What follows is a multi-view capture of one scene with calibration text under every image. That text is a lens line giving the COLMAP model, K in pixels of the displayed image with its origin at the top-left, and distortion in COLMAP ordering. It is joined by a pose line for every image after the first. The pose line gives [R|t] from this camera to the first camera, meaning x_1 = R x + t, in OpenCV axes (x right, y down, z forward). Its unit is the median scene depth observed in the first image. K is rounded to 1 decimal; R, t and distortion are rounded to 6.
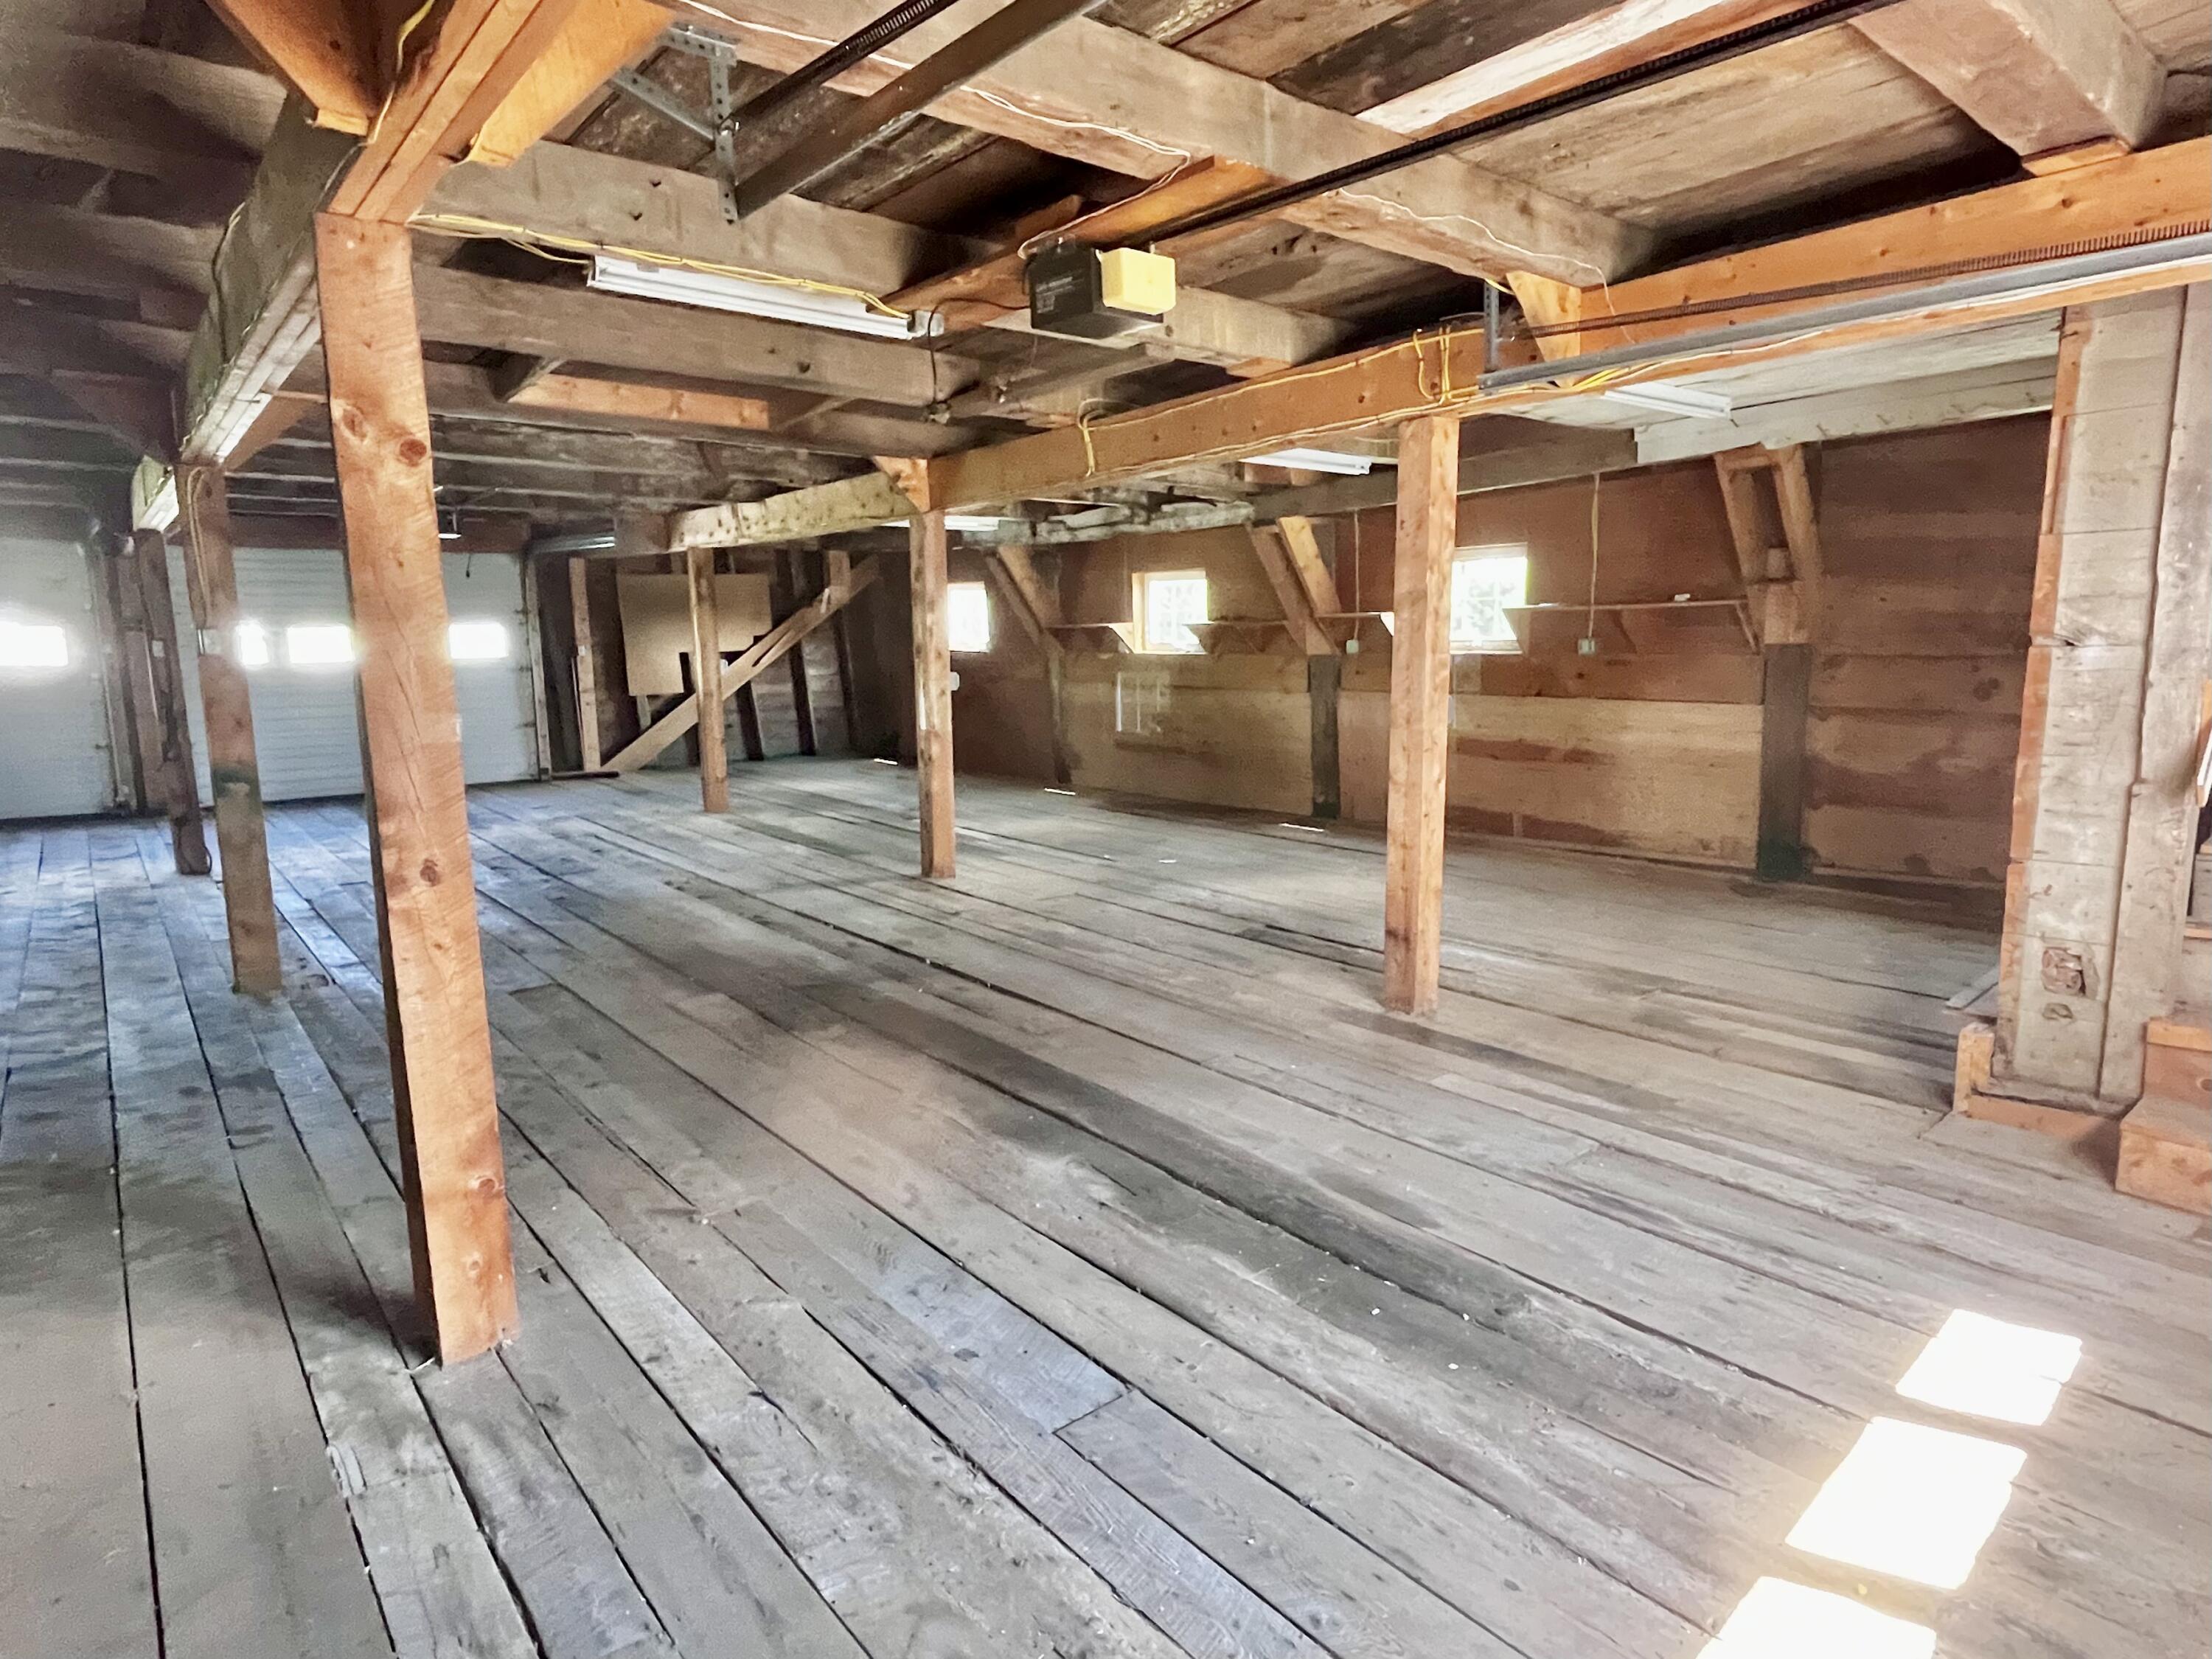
lens RADIAL K [[1236.3, 0, 1106.0], [0, 1236.3, 829.5], [0, 0, 1]] dist [-0.001870, 0.001422]
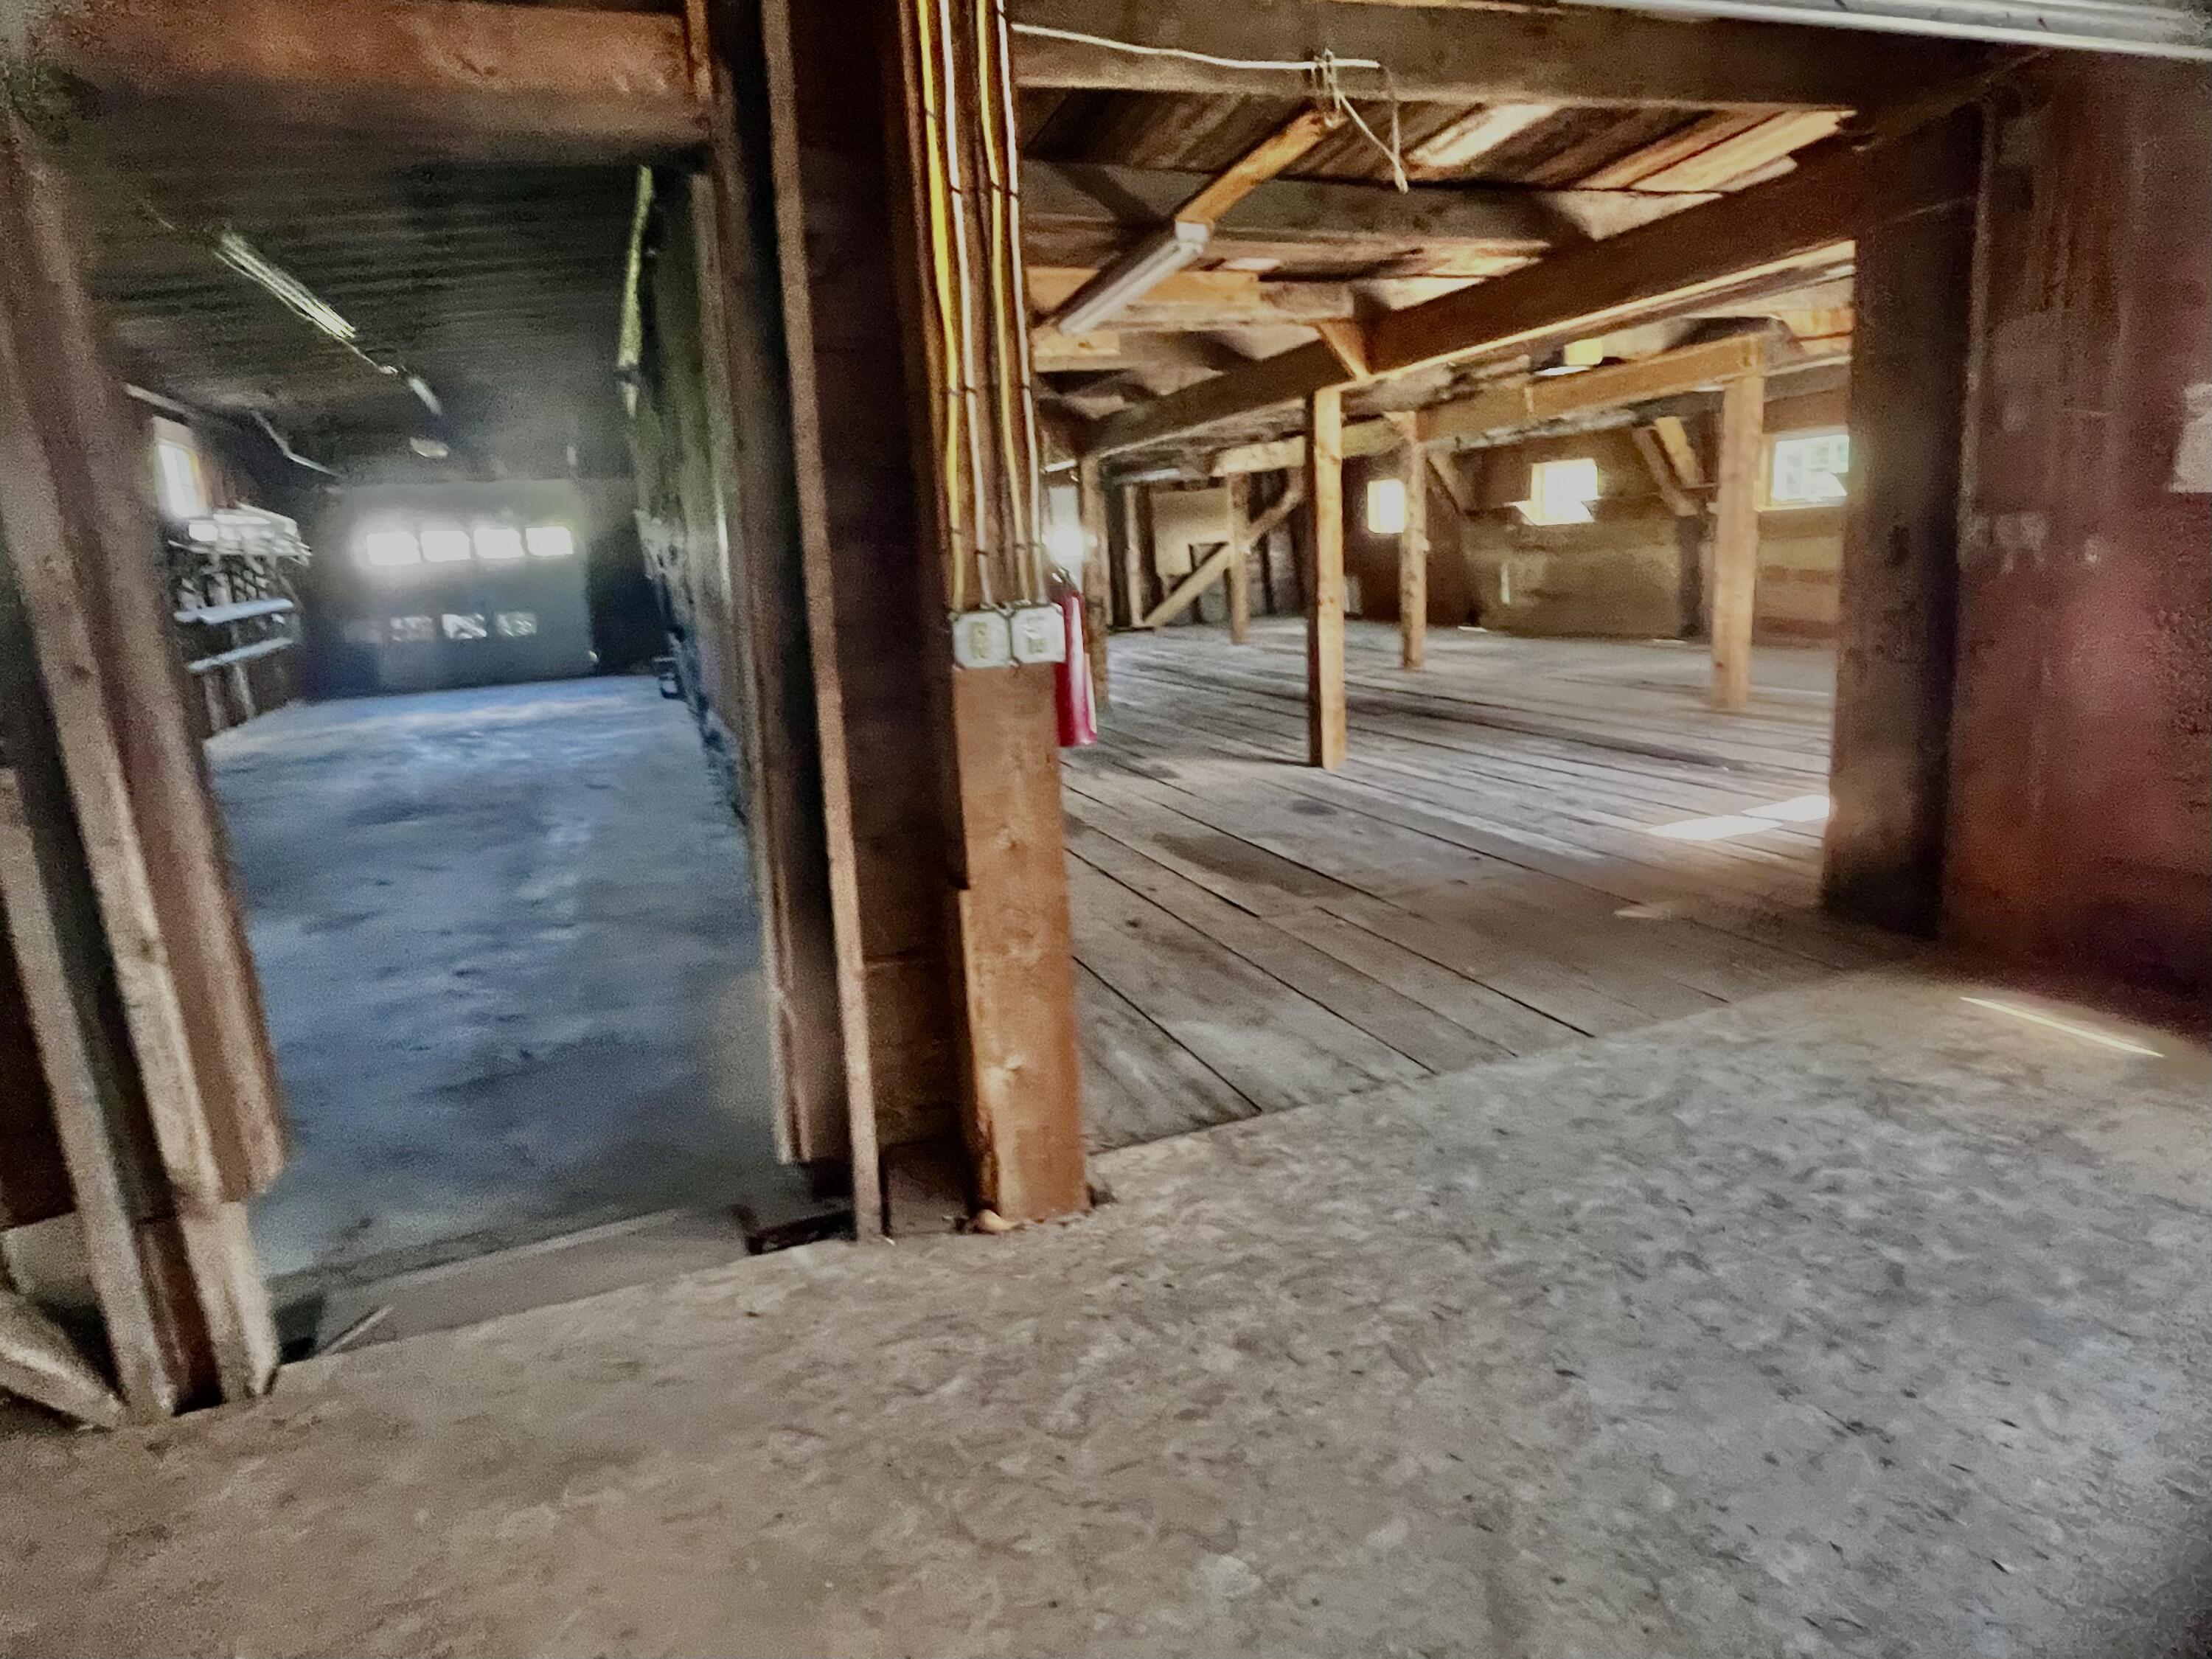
lens RADIAL K [[1131.1, 0, 1014.2], [0, 1131.1, 786.8], [0, 0, 1]] dist [-0.000834, 0.000107]
pose [[0.929125, 0.021129, -0.369163, -0.129843], [0.003997, 0.997734, 0.067167, 0.182118], [0.369745, -0.063882, 0.926935, -1.160026]]
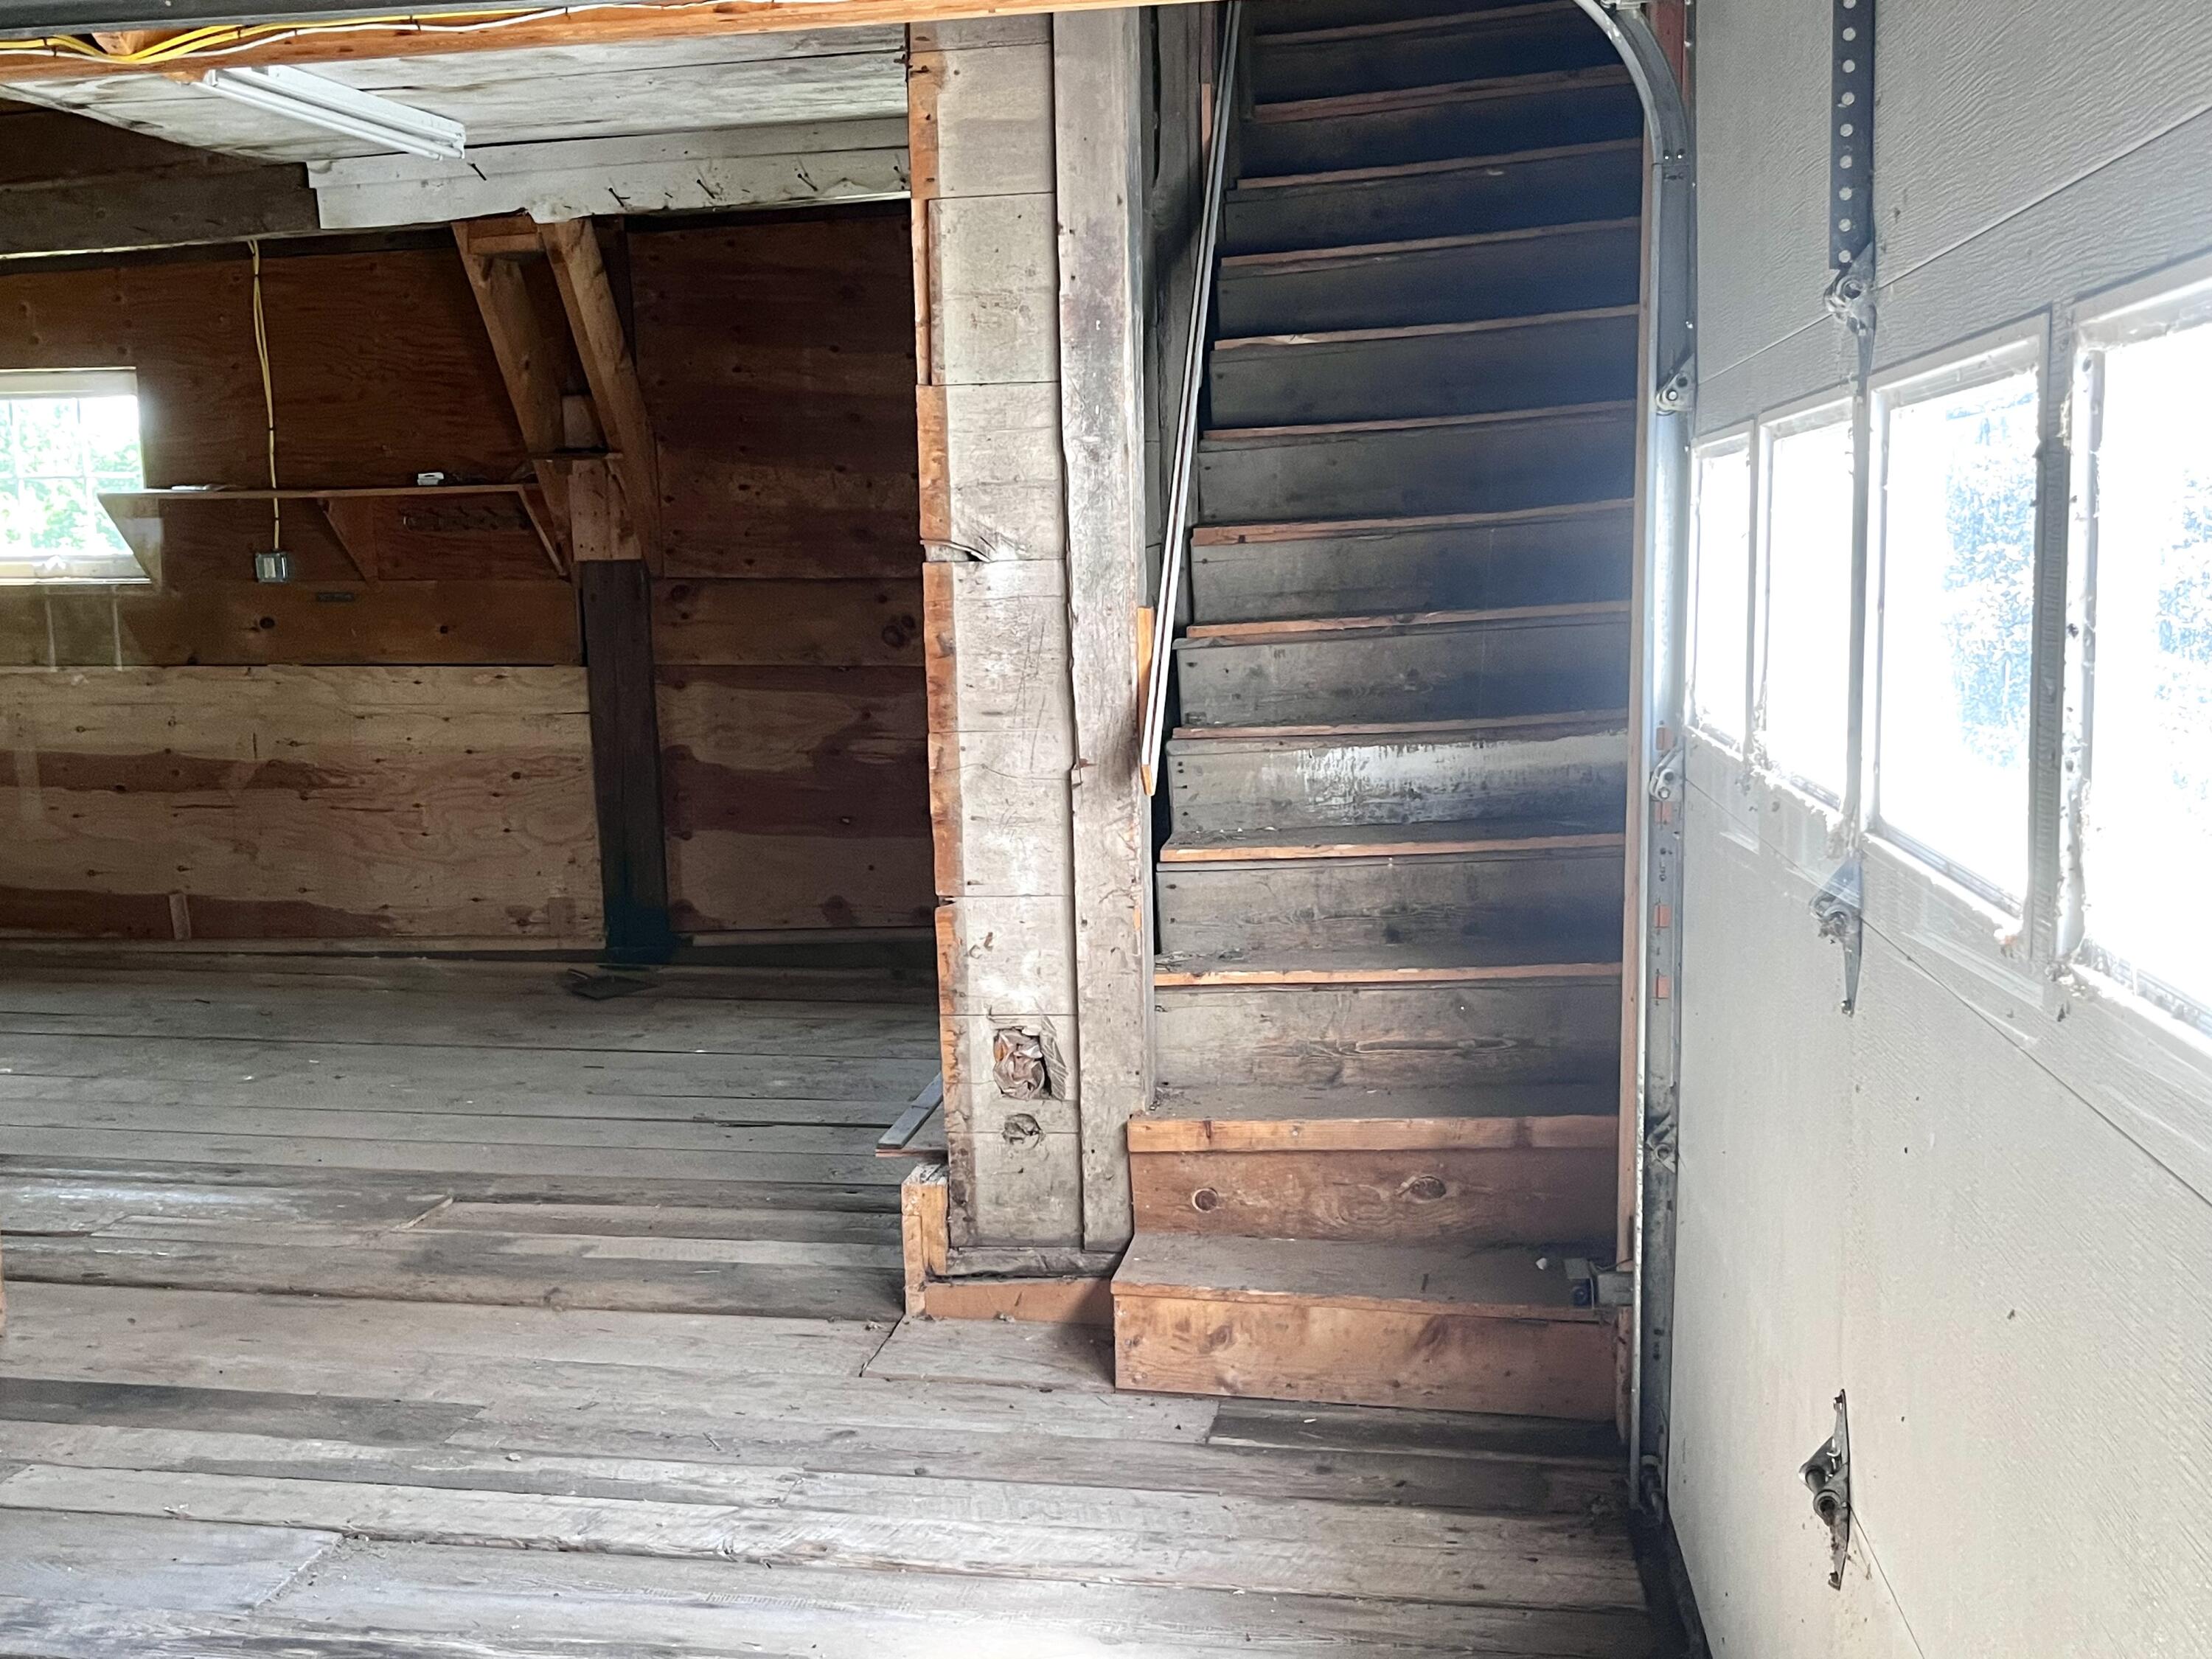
lens RADIAL K [[2235.1, 0, 1106.0], [0, 2235.1, 829.5], [0, 0, 1]] dist [0.127445, -0.180750]
pose [[0.771765, -0.085796, 0.630094, 0.072787], [0.106276, 0.994323, 0.005220, -0.007039], [-0.626965, 0.062936, 0.776501, 0.050163]]
